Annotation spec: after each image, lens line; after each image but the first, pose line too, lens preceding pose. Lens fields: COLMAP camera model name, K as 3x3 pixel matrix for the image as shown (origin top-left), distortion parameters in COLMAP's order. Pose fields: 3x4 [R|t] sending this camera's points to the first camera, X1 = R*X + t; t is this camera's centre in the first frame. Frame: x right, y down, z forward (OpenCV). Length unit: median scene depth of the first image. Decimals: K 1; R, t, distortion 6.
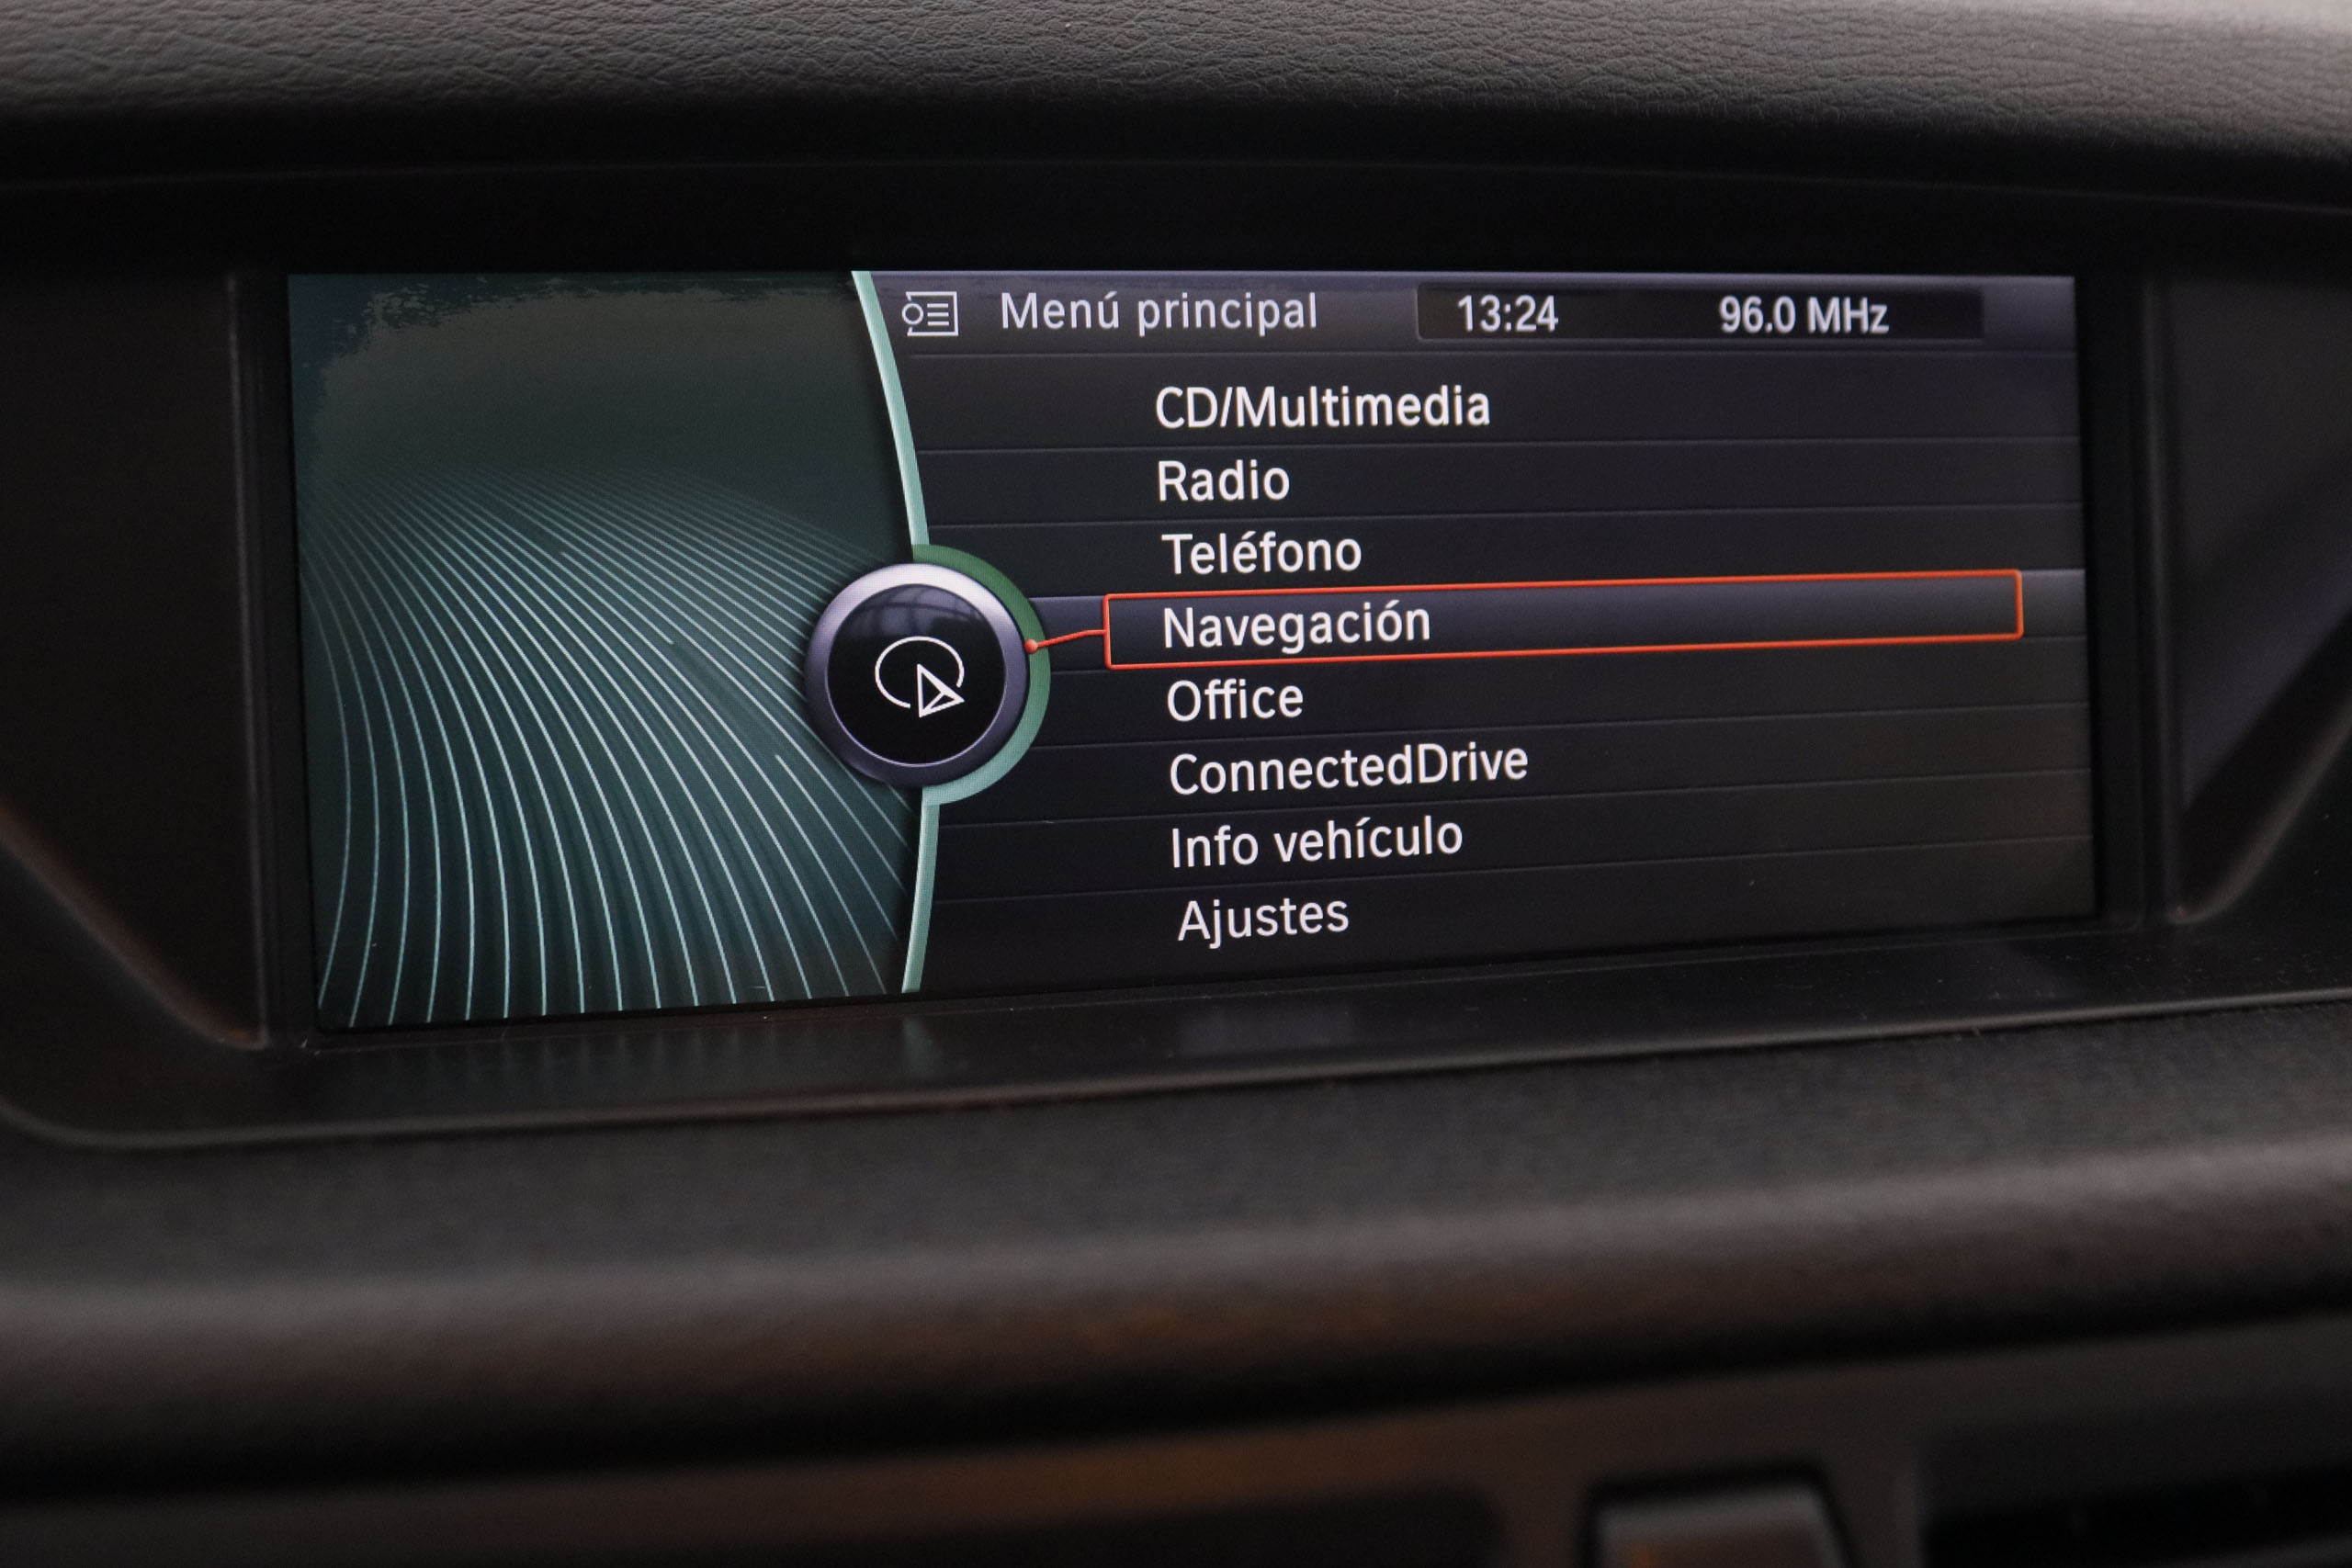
lens RADIAL K [[2950.6, 0, 1176.3], [0, 2950.6, 853.3], [0, 0, 1]] dist [0.025178, 0.055826]
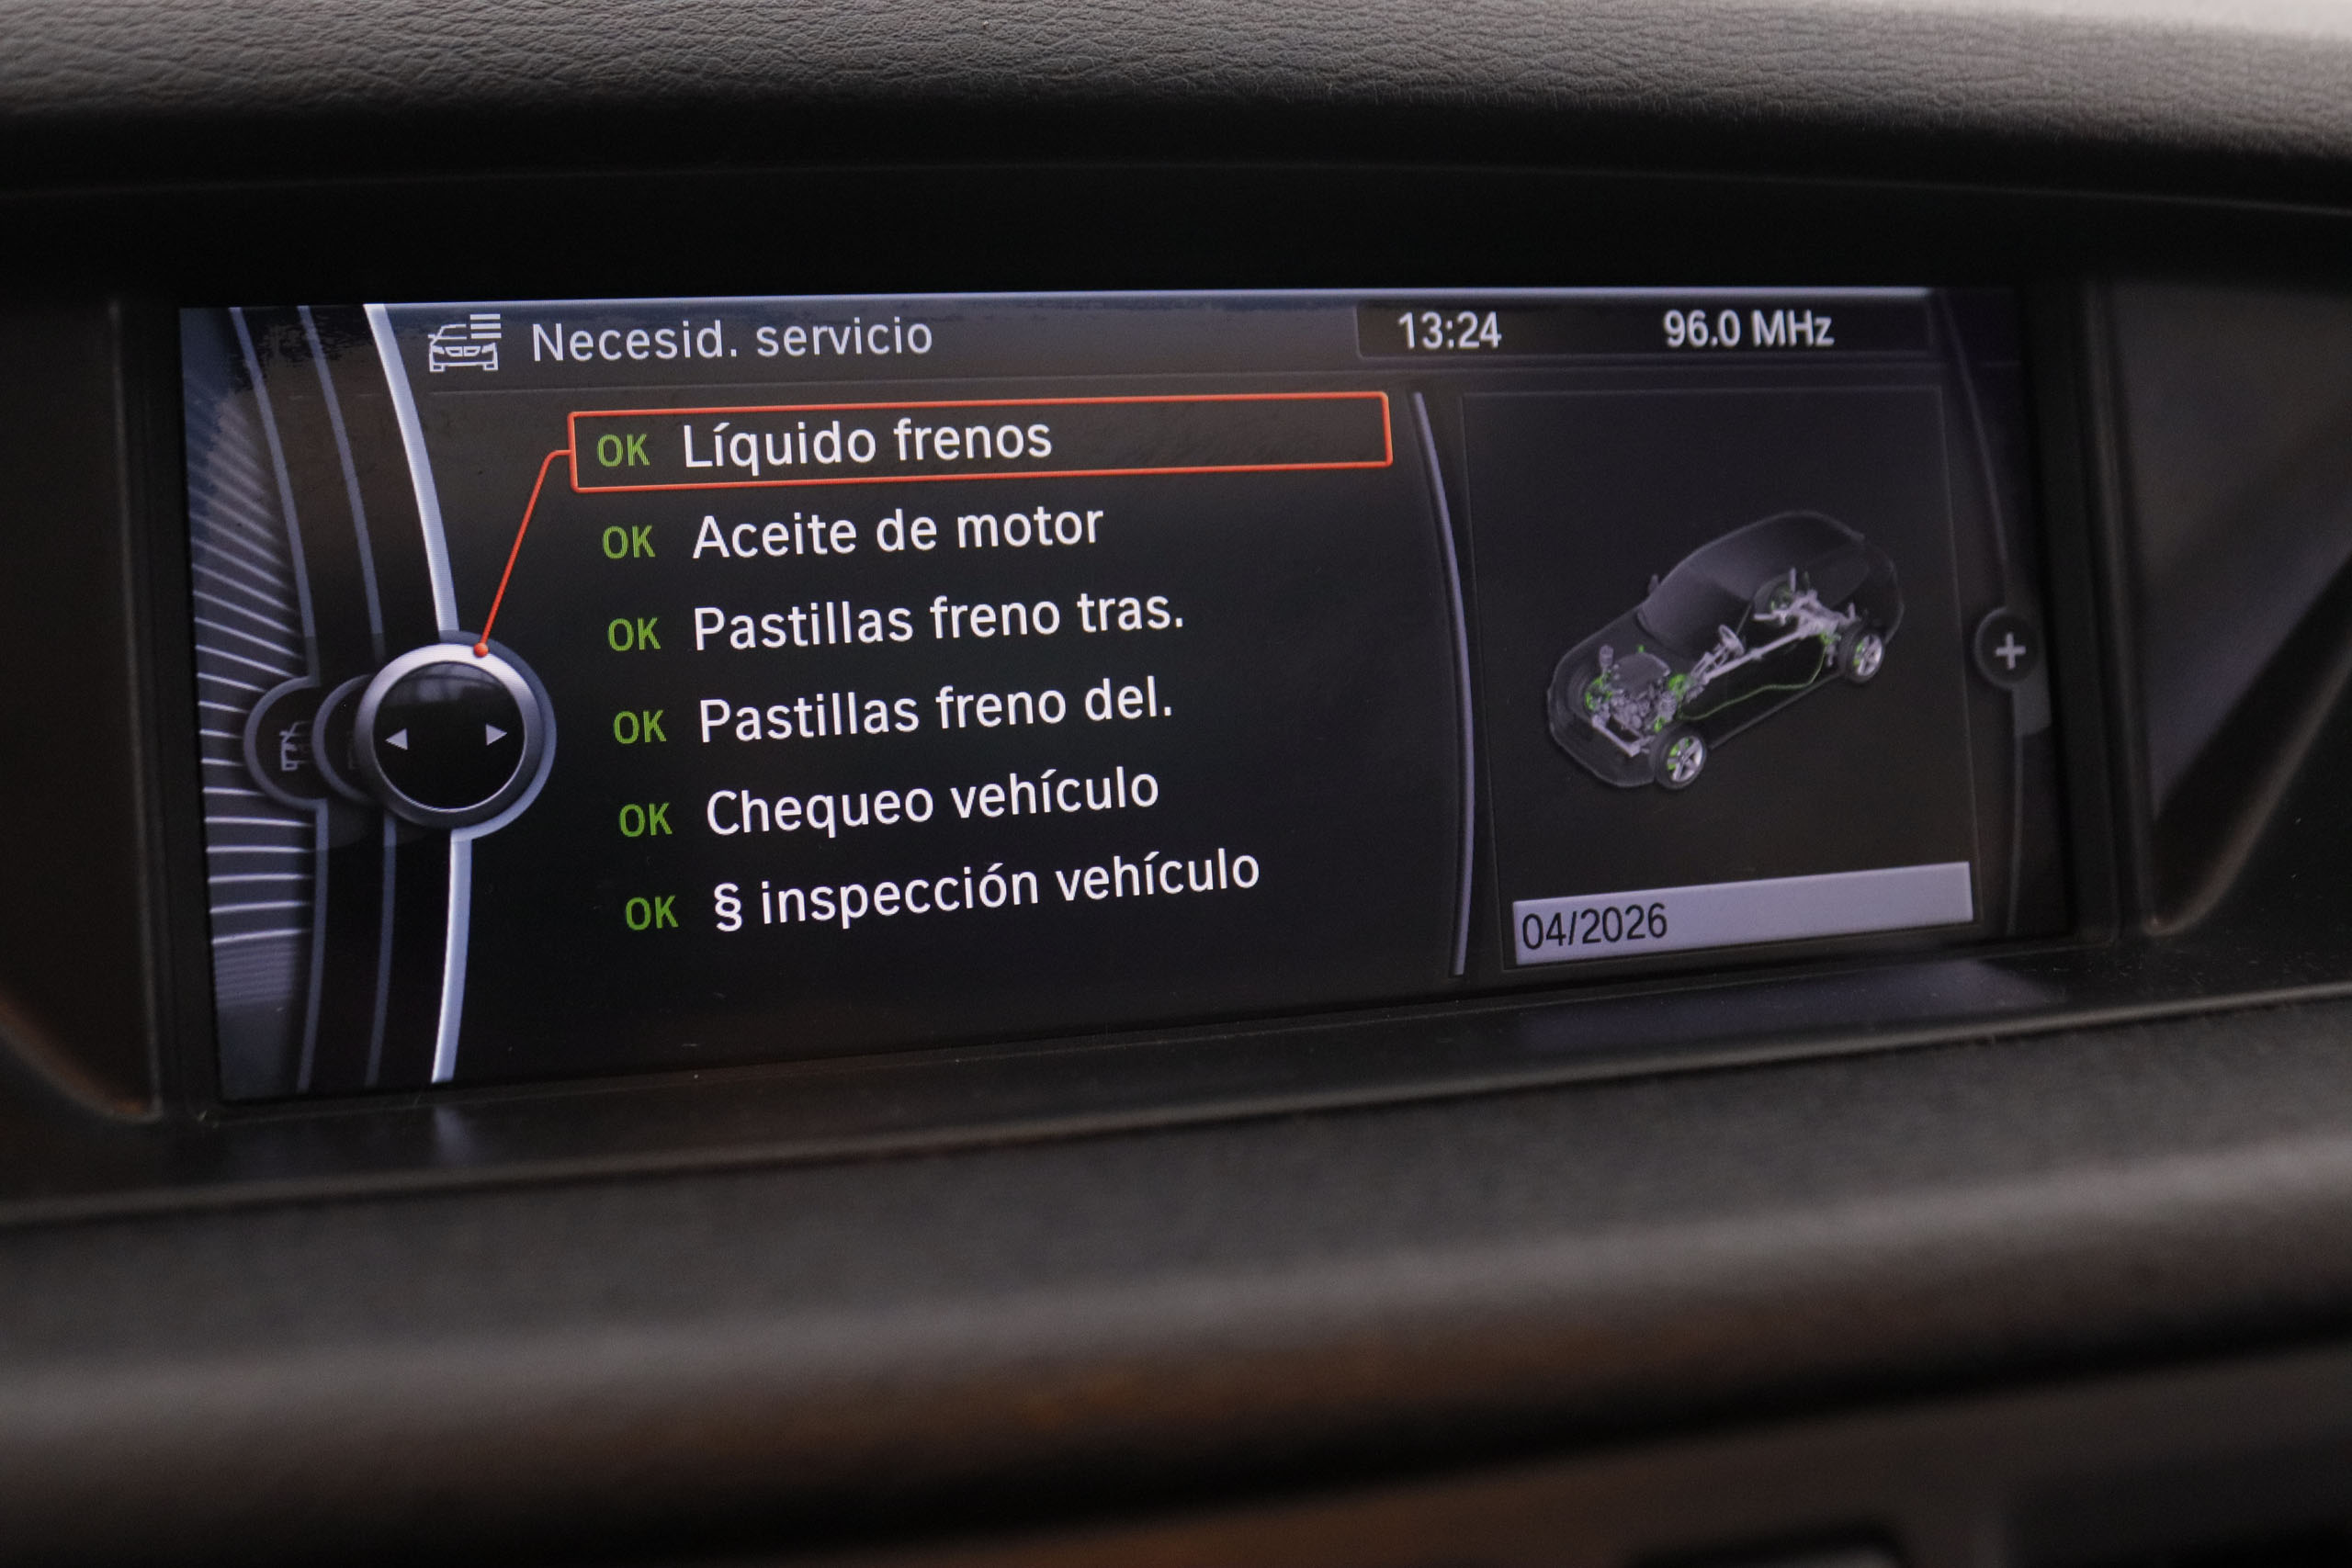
lens RADIAL K [[2636.5, 0, 1171.6], [0, 2636.5, 813.6], [0, 0, 1]] dist [-0.089972, 0.156983]
pose [[0.999417, -0.030780, 0.014776, 0.003011], [0.031574, 0.997879, -0.056924, 0.024893], [-0.012992, 0.057358, 0.998269, 0.158292]]
